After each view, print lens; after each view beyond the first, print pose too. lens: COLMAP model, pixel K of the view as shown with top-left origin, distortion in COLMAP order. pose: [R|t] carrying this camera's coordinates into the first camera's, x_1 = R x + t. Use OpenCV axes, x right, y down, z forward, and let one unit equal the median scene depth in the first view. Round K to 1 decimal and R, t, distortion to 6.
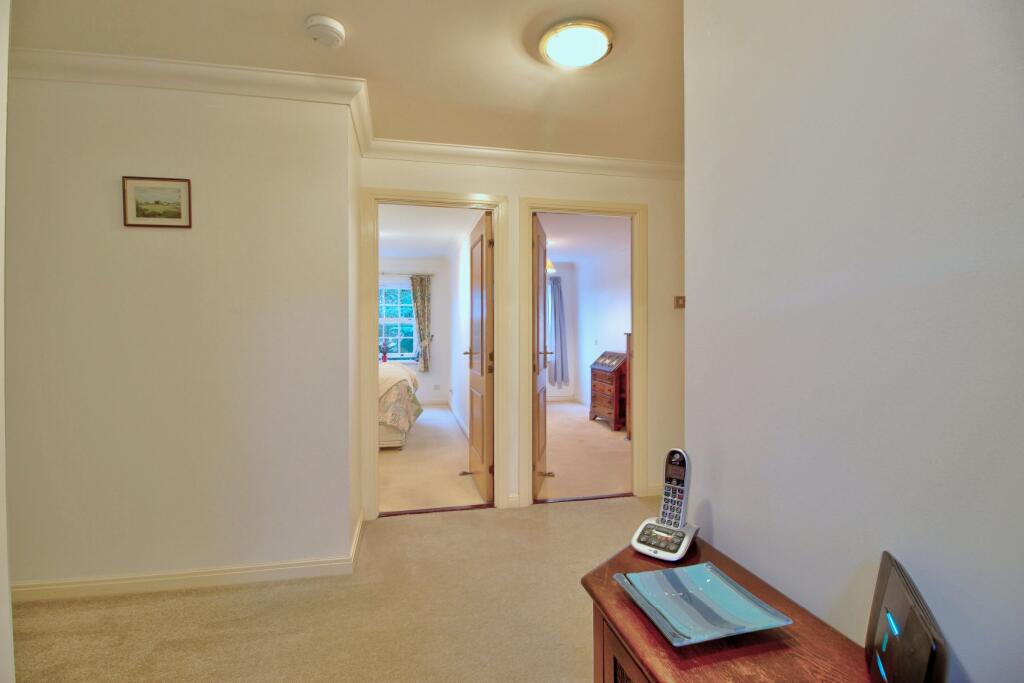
lens RADIAL K [[483.5, 0, 511.0], [0, 483.5, 340.4], [0, 0, 1]] dist [-0.001224, -0.000025]
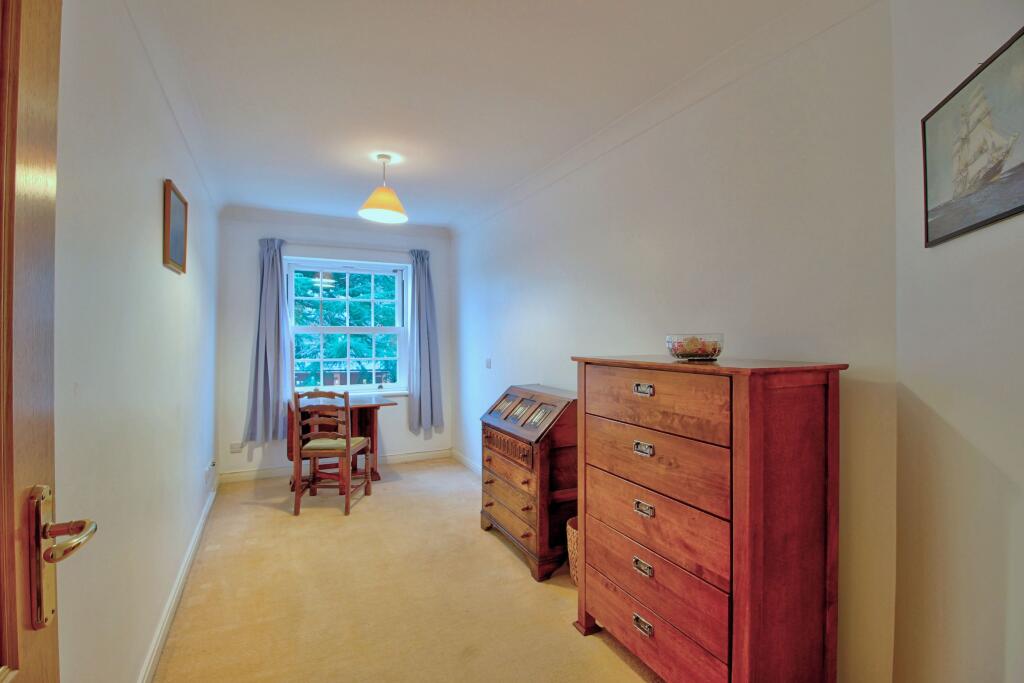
lens RADIAL K [[483.5, 0, 512.4], [0, 483.5, 341.9], [0, 0, 1]] dist [-0.001224, -0.000025]
pose [[0.972407, -0.002995, 0.233272, 0.089464], [0.007041, 0.999839, -0.016512, -0.010959], [-0.233185, 0.017699, 0.972271, 0.560816]]
